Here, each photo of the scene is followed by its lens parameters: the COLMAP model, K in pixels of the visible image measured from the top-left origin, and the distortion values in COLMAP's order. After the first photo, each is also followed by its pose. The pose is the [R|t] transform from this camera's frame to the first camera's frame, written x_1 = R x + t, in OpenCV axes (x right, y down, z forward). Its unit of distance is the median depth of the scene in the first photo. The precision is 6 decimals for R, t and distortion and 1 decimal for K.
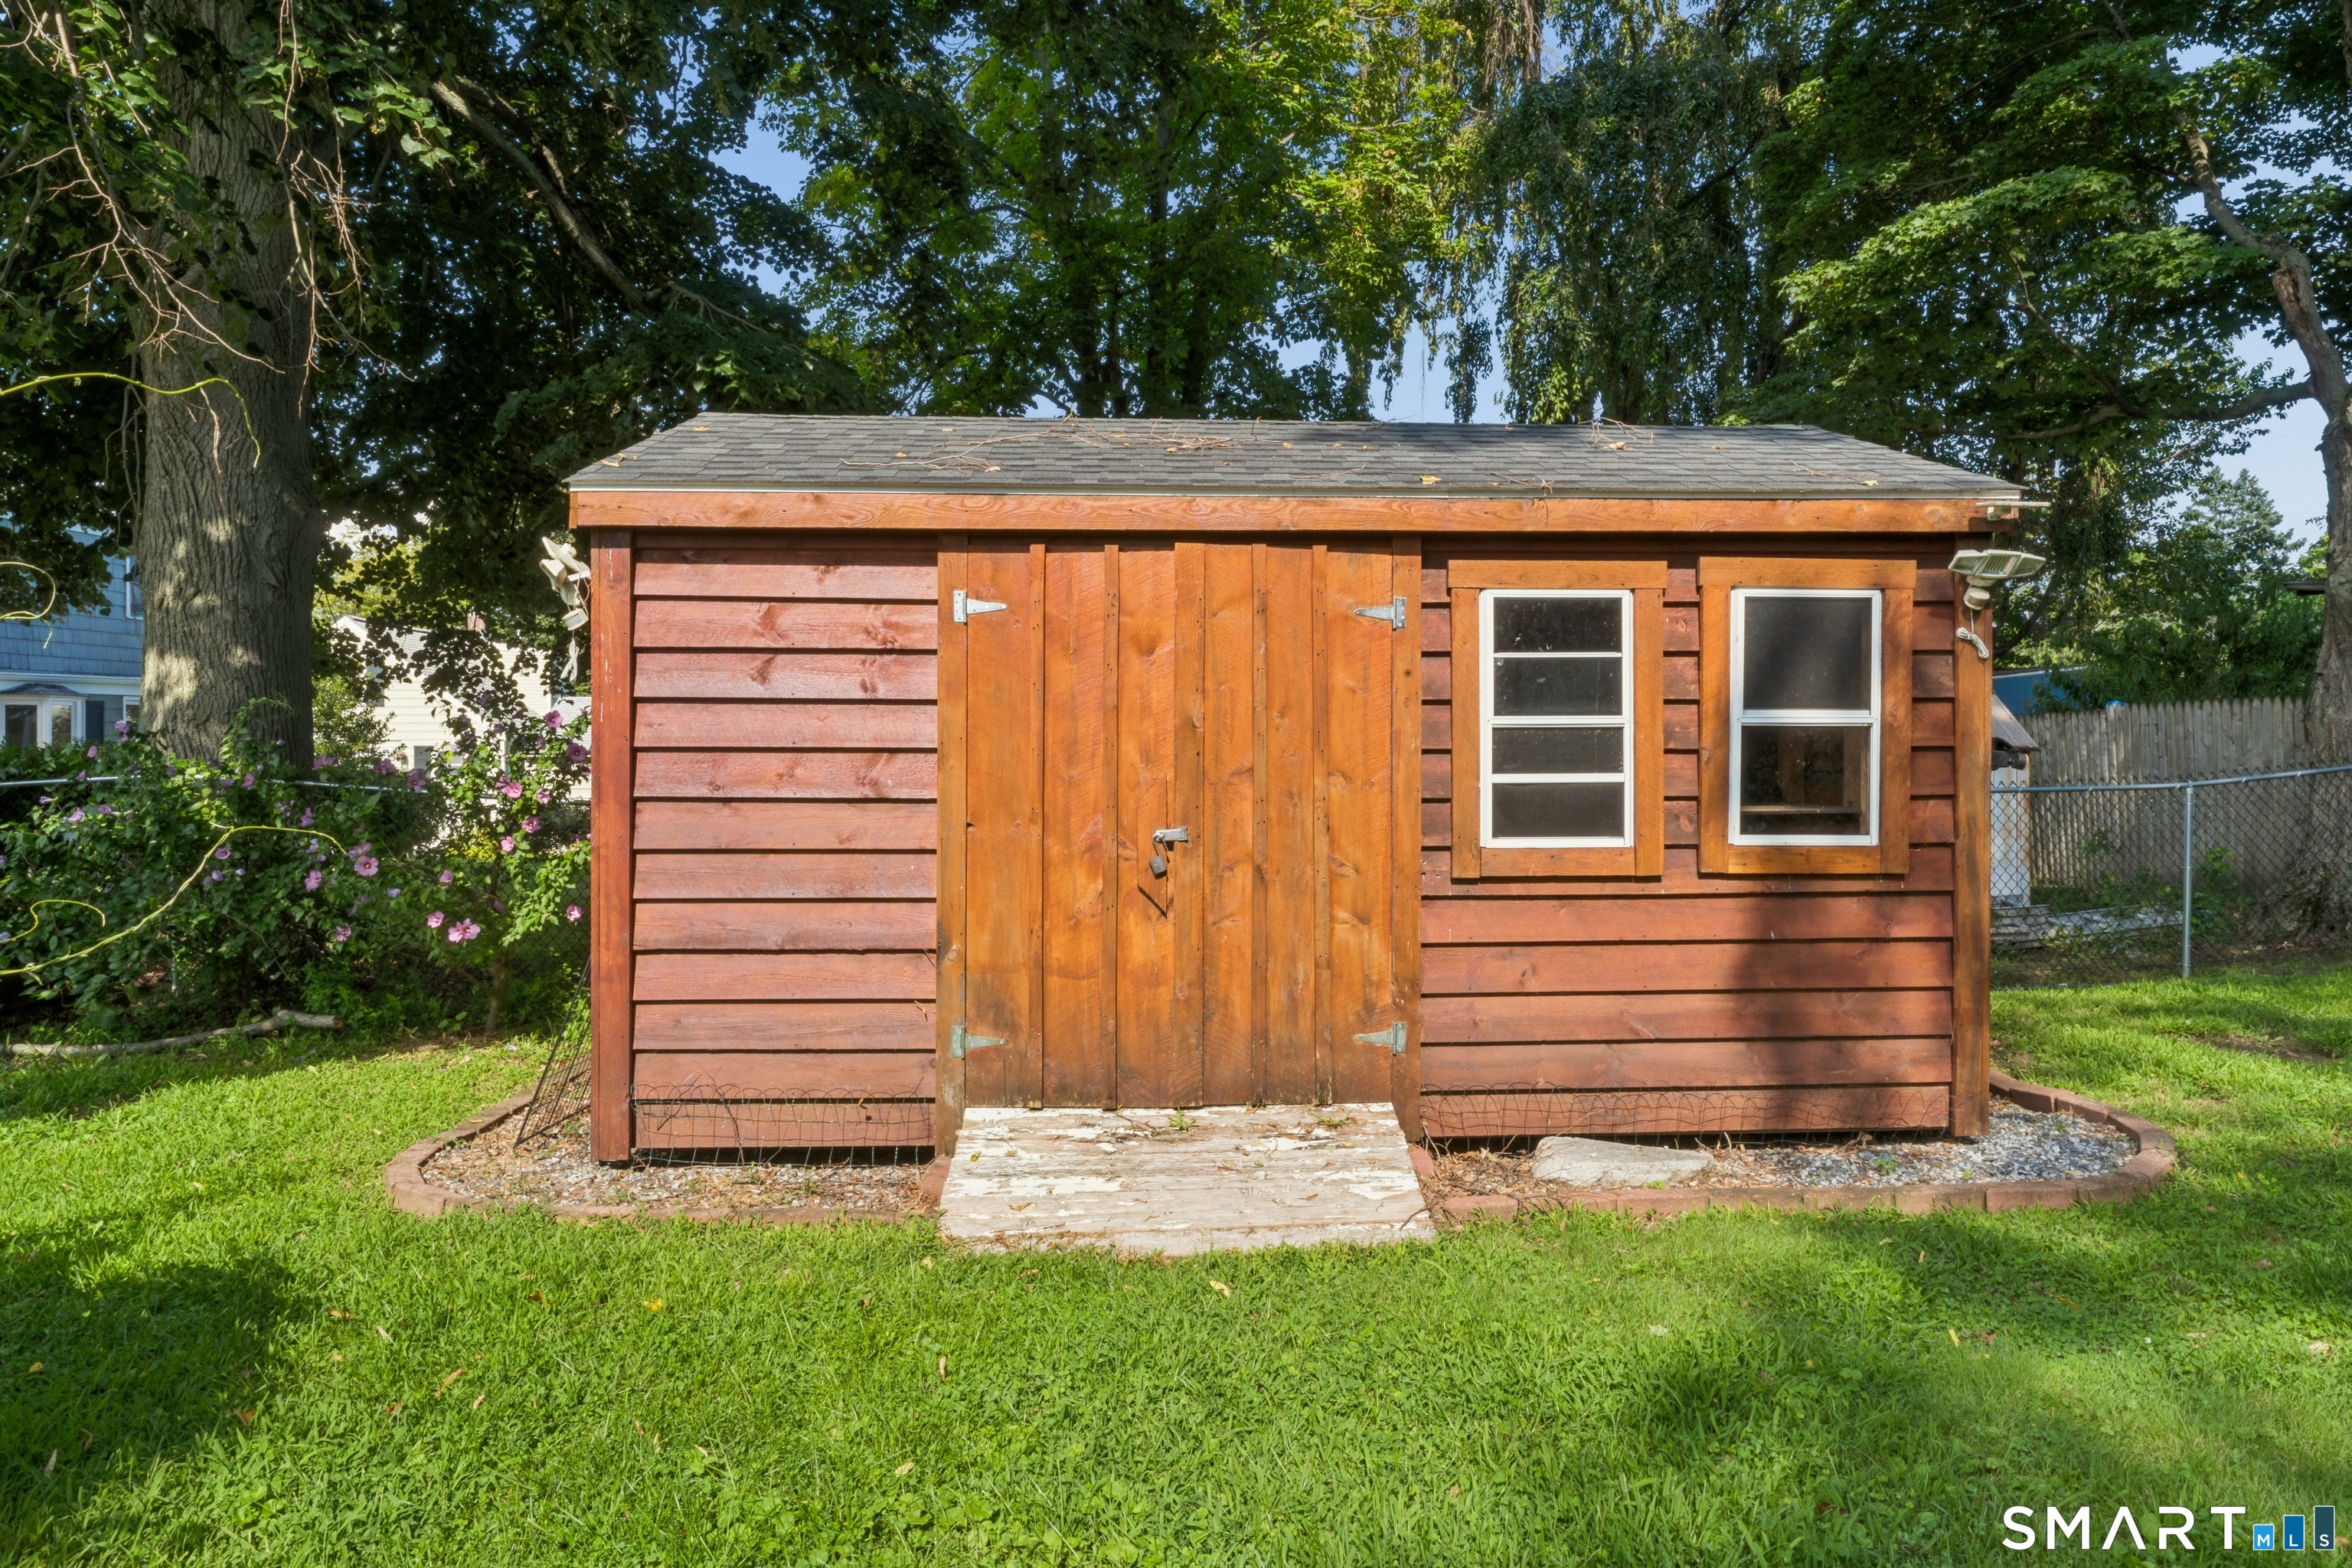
lens RADIAL K [[1536.2, 0, 1176.0], [0, 1536.2, 784.0], [0, 0, 1]] dist [-0.005191, -0.002425]
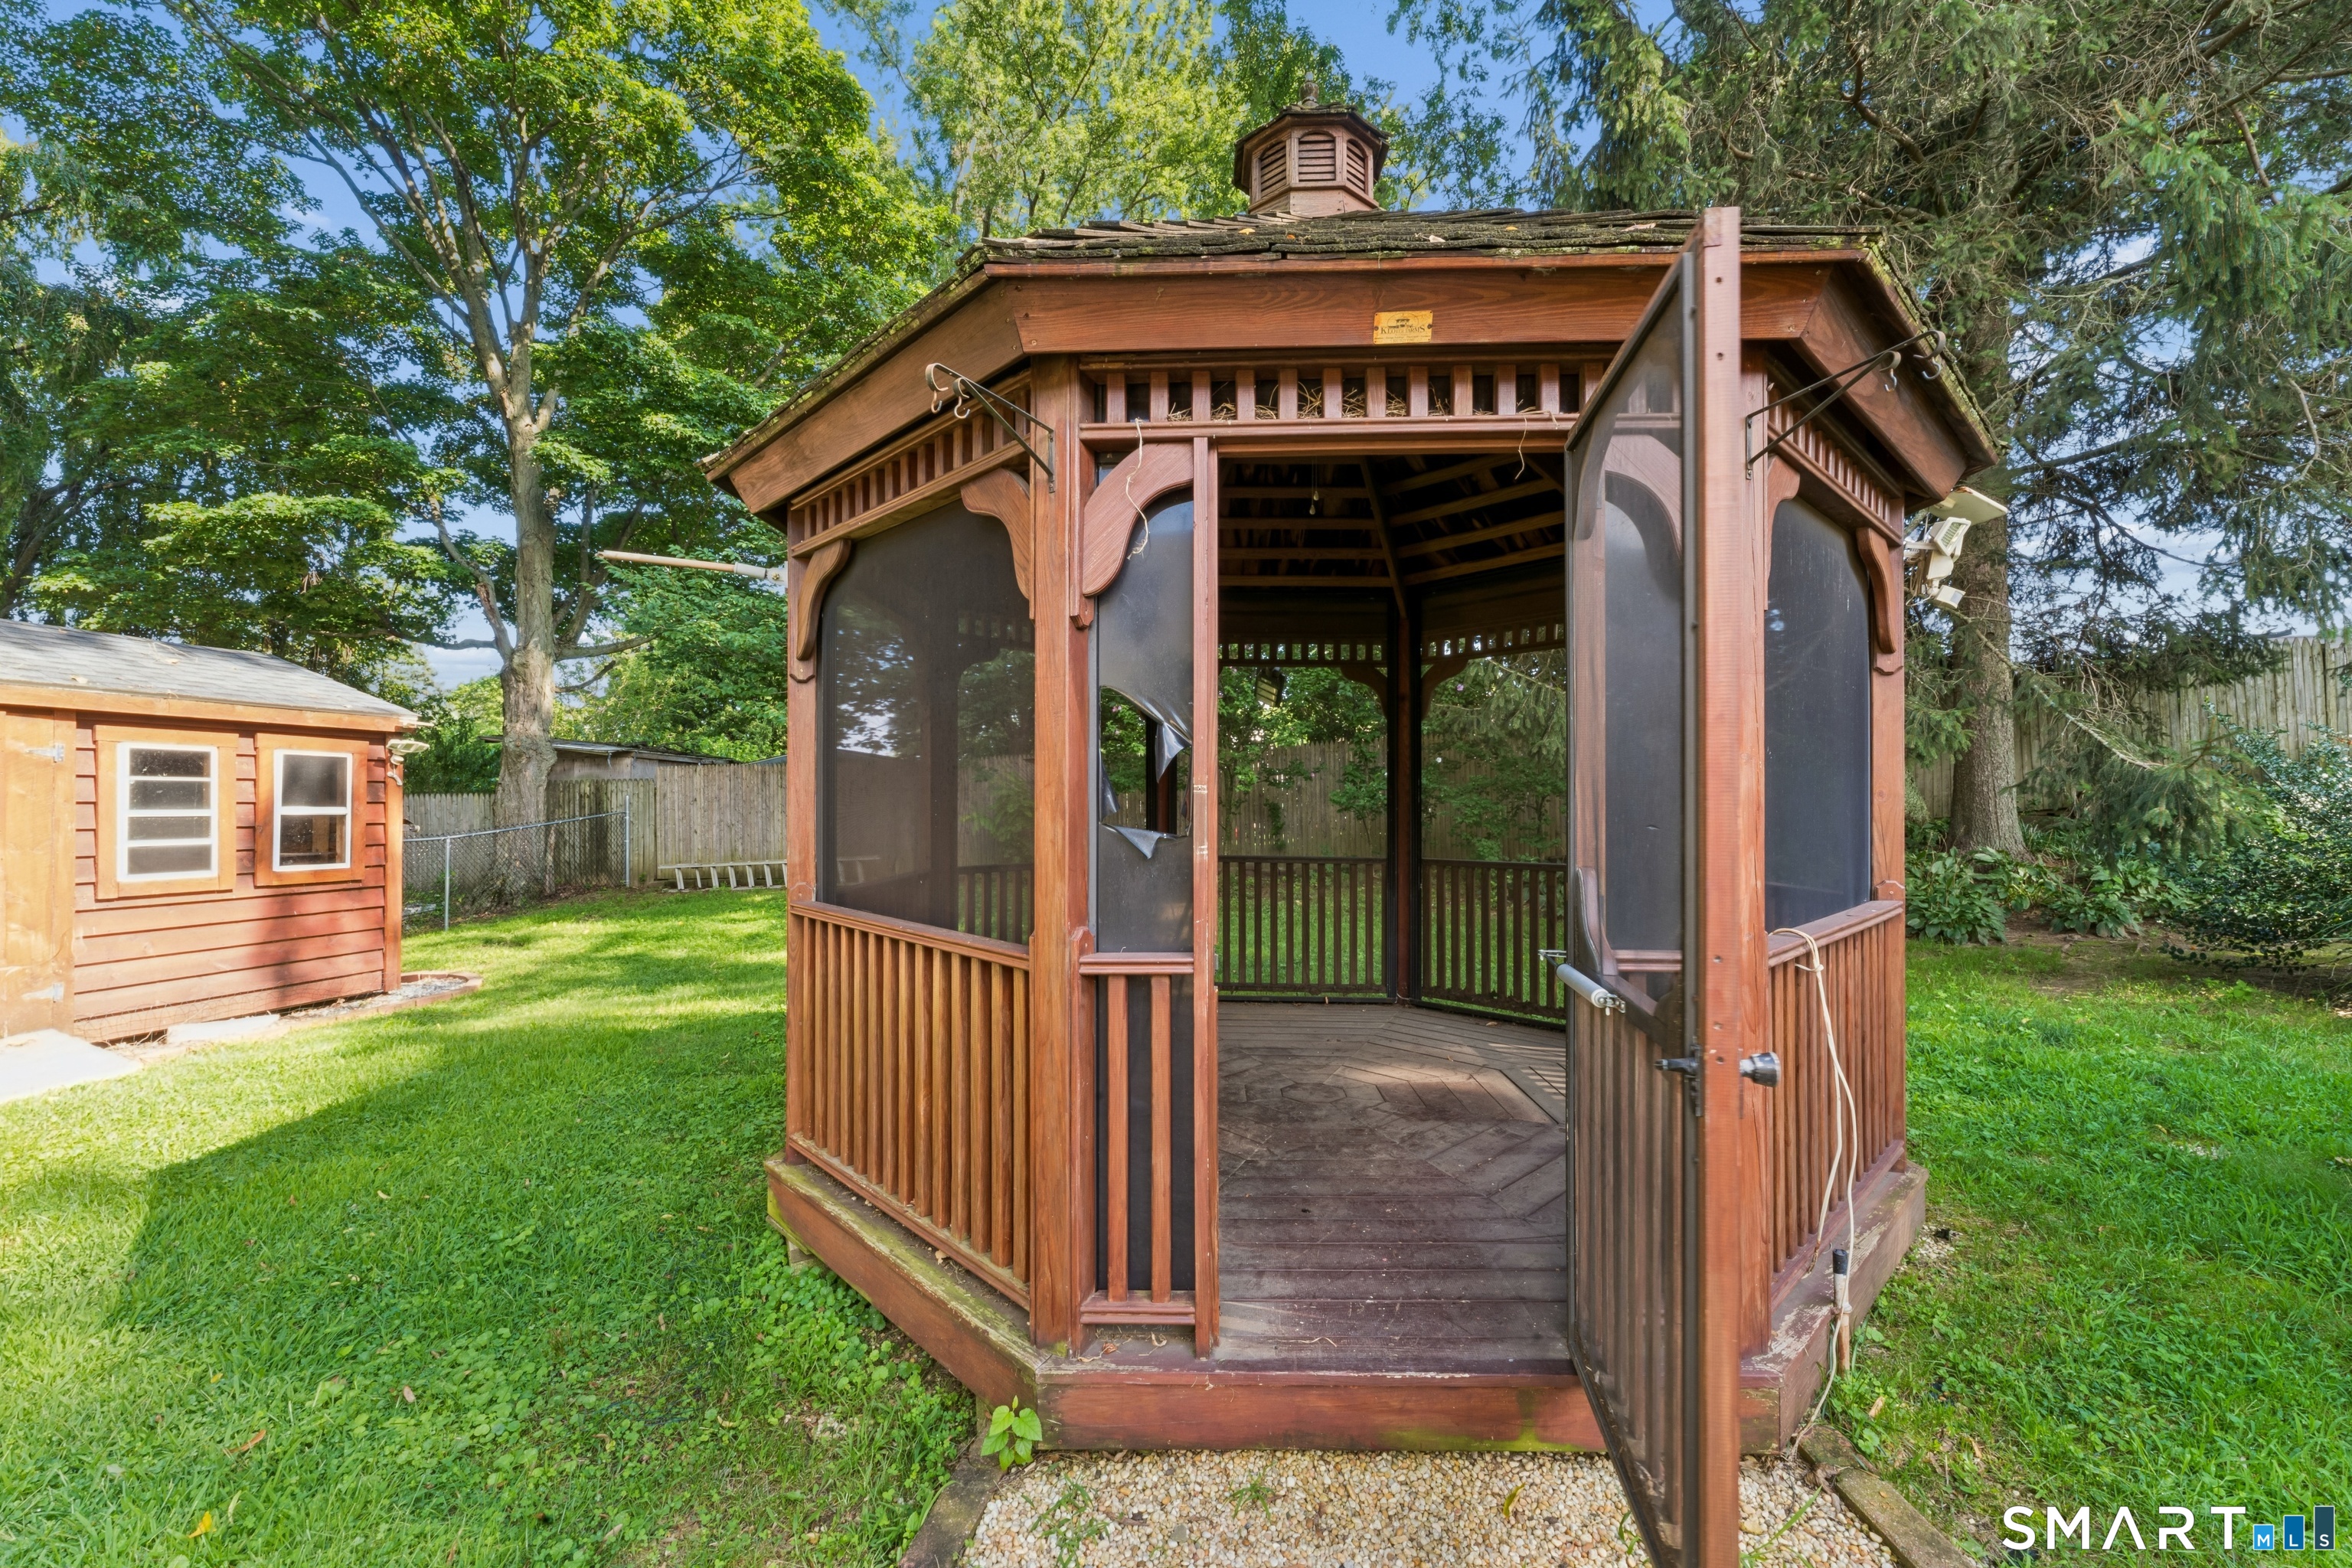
lens RADIAL K [[1015.2, 0, 1176.0], [0, 1015.2, 784.0], [0, 0, 1]] dist [0.000195, 0.000031]
pose [[0.301487, 0.021671, 0.953224, -0.588344], [0.027563, 0.999126, -0.031432, -0.002596], [-0.953072, 0.035750, 0.300626, -0.591401]]
